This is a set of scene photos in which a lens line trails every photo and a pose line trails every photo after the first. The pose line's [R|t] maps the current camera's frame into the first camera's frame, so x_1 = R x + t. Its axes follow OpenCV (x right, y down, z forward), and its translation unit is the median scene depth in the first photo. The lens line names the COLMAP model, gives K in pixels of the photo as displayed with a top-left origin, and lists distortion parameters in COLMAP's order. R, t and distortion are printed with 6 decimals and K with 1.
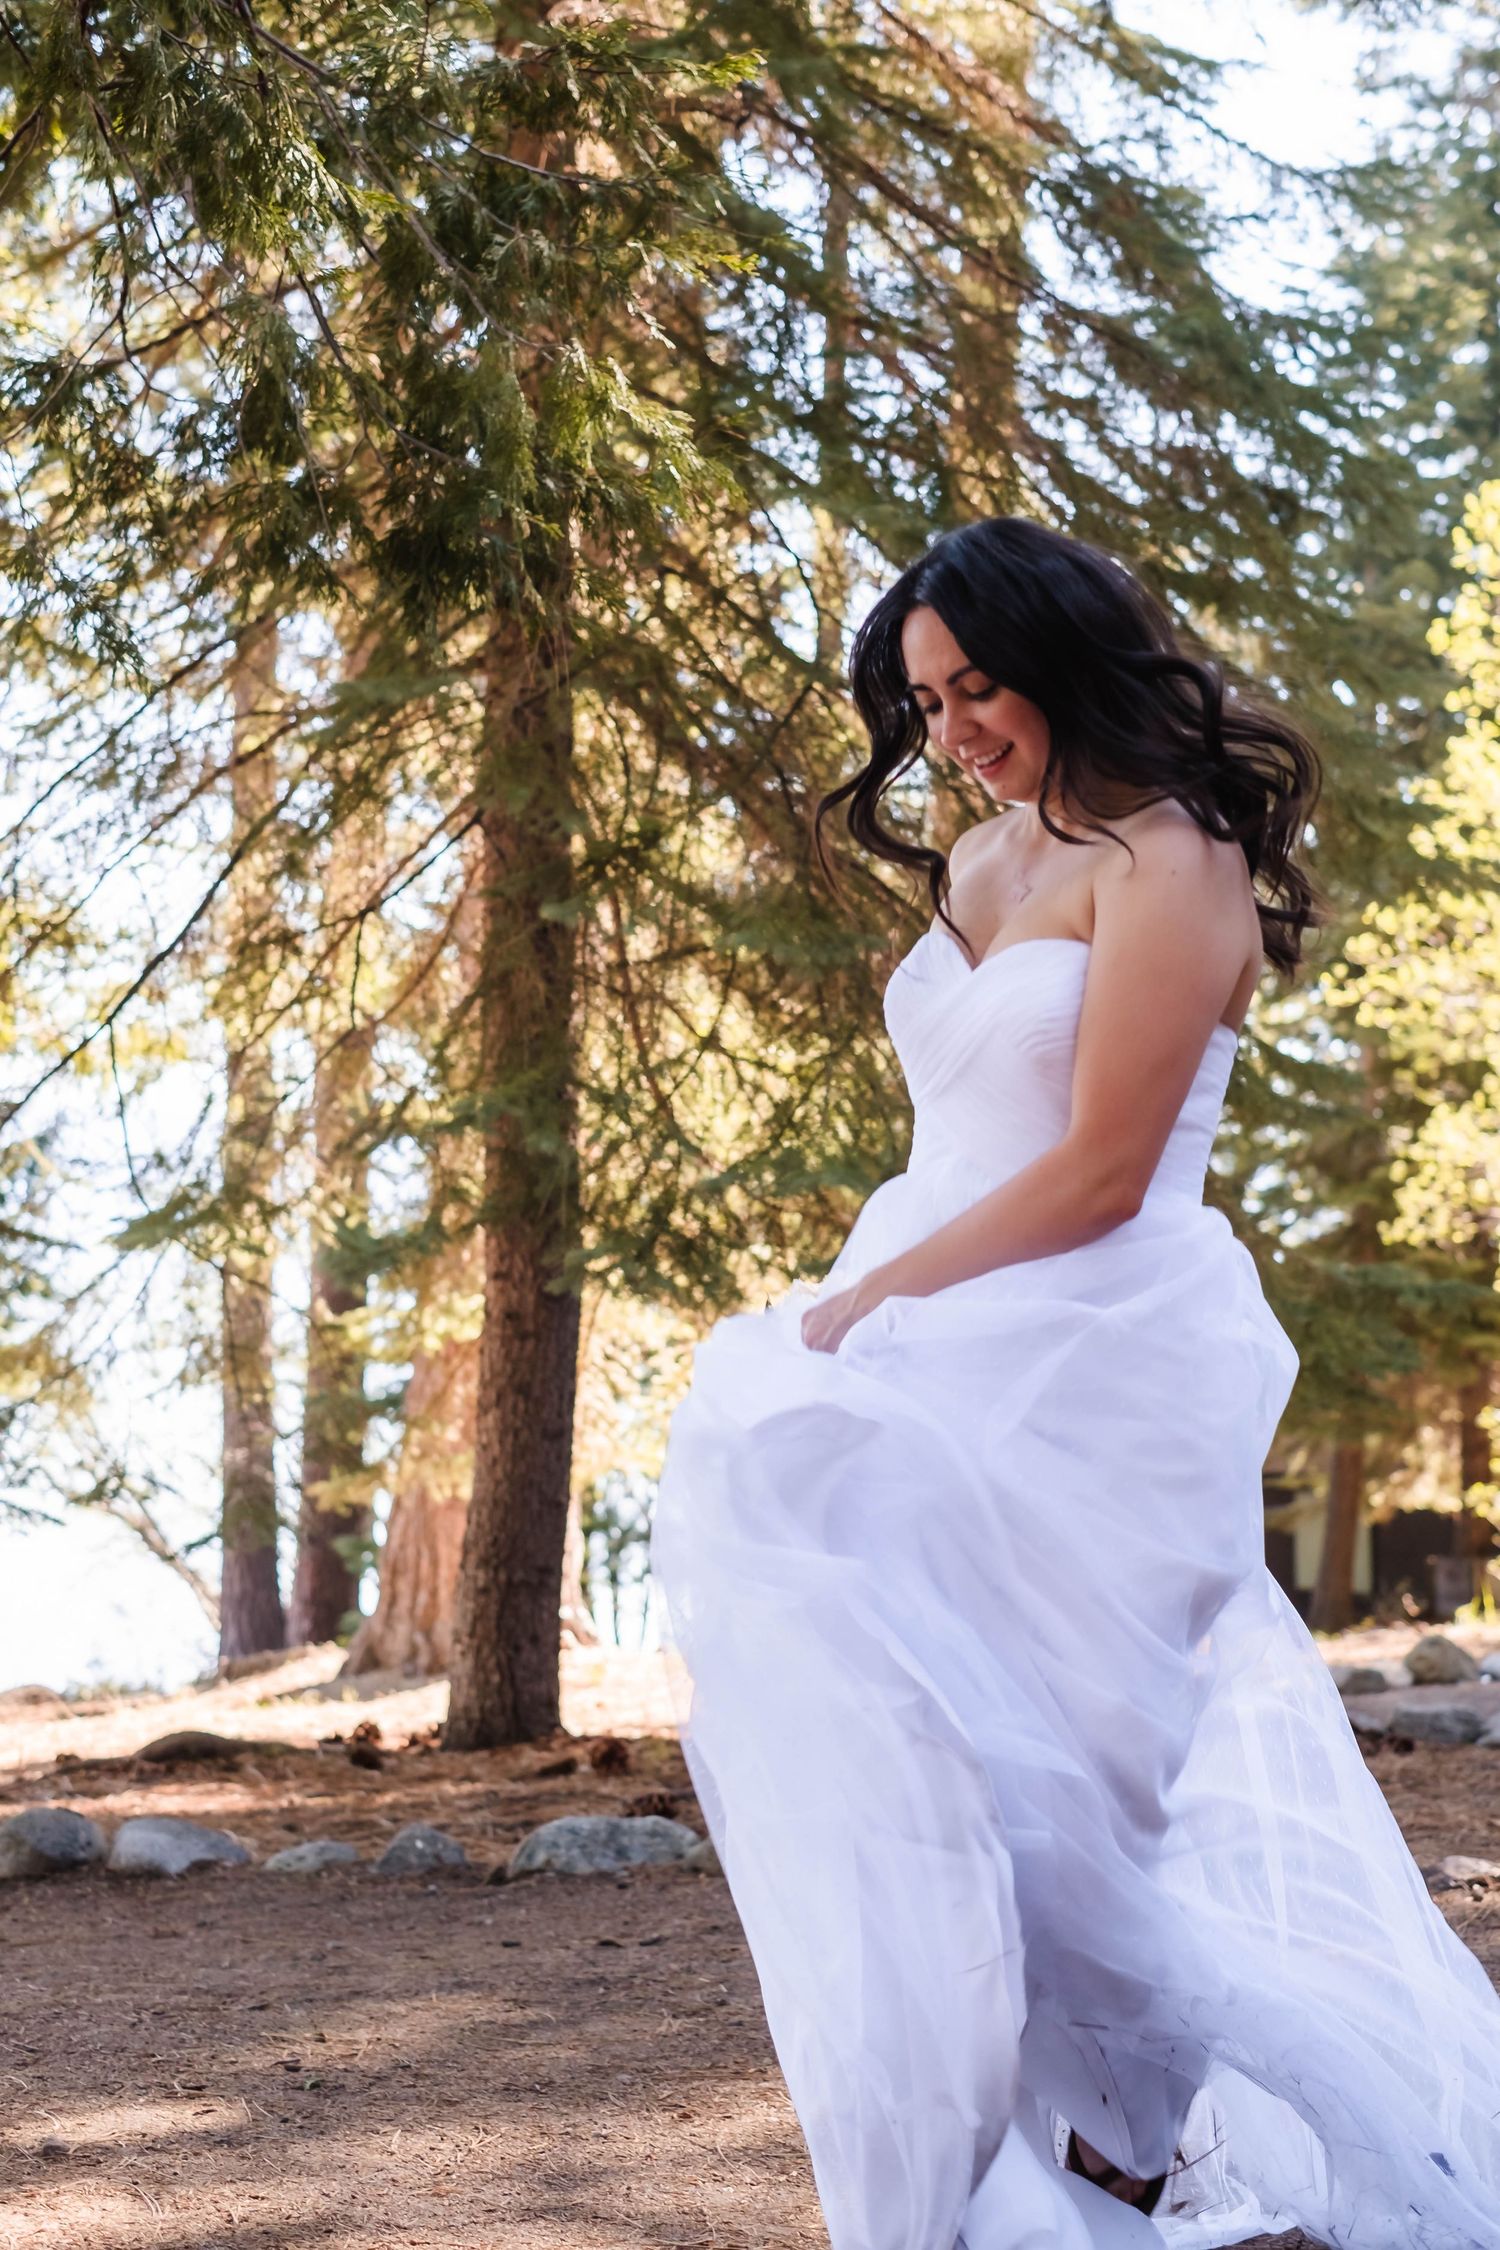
lens RADIAL K [[3348.1, 0, 810.4], [0, 3348.1, 1123.3], [0, 0, 1]] dist [-0.015477, -0.071222]
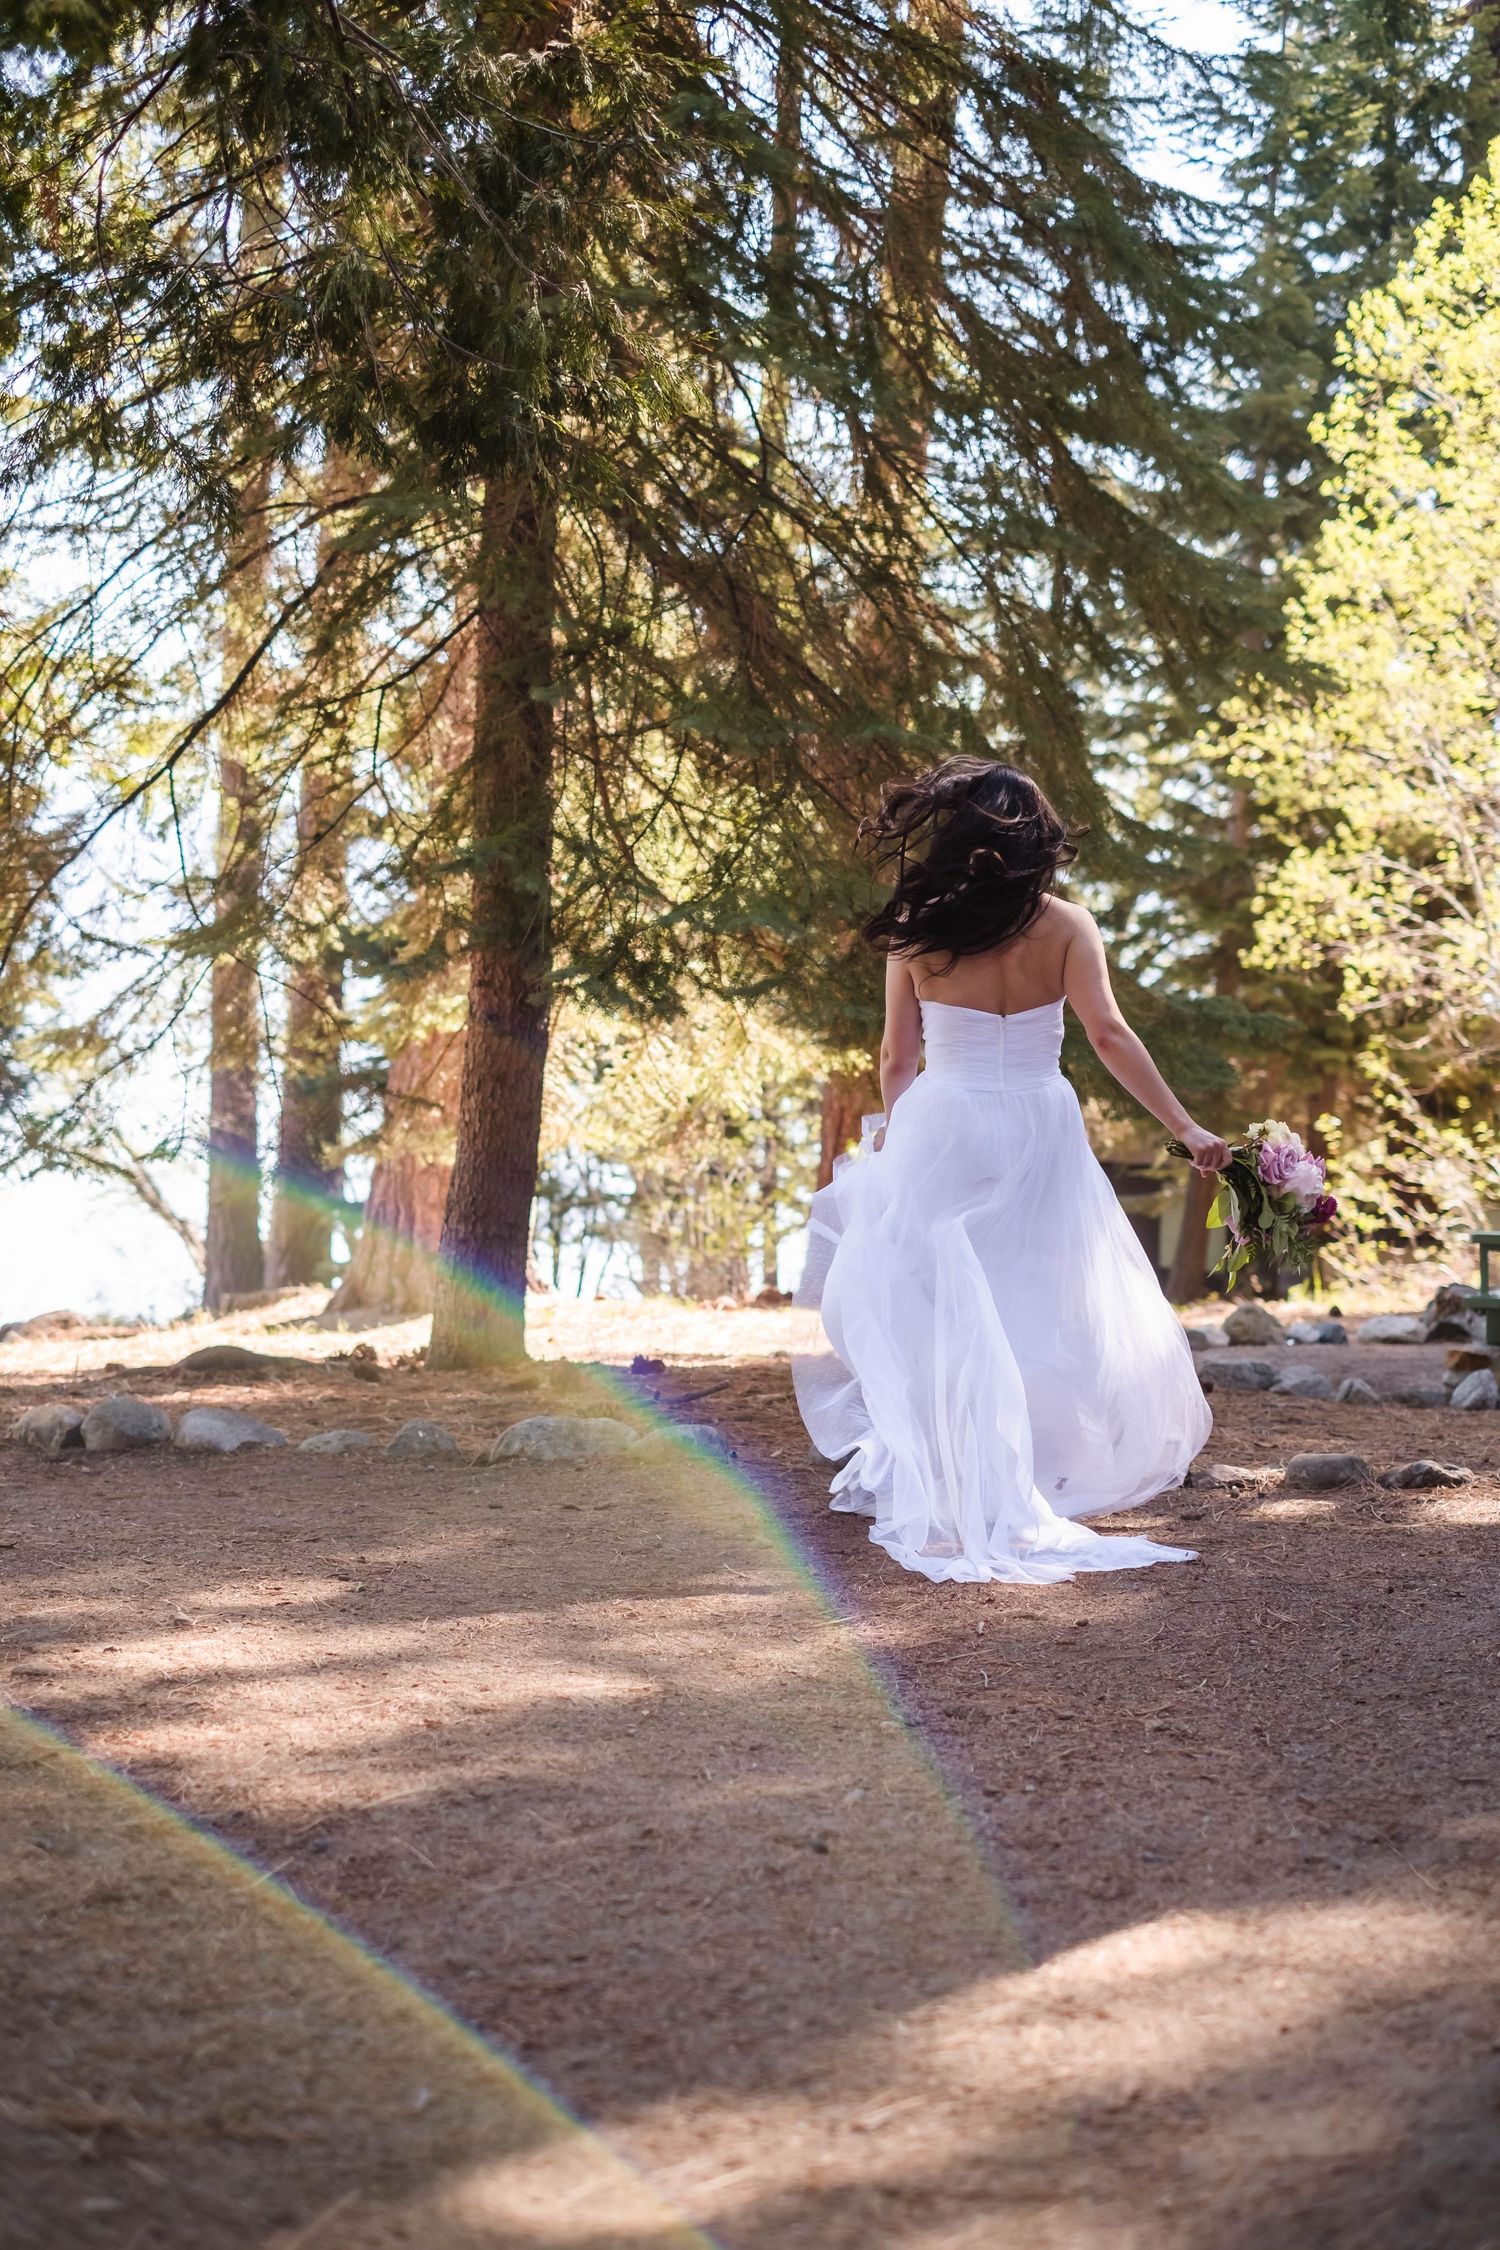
lens RADIAL K [[3409.9, 0, 750.0], [0, 3409.9, 1125.0], [0, 0, 1]] dist [0.002109, -0.002891]
pose [[0.999455, 0.032408, 0.006206, -0.001956], [-0.032859, 0.994683, 0.097602, -0.021374], [-0.003010, -0.097753, 0.995206, -0.183640]]
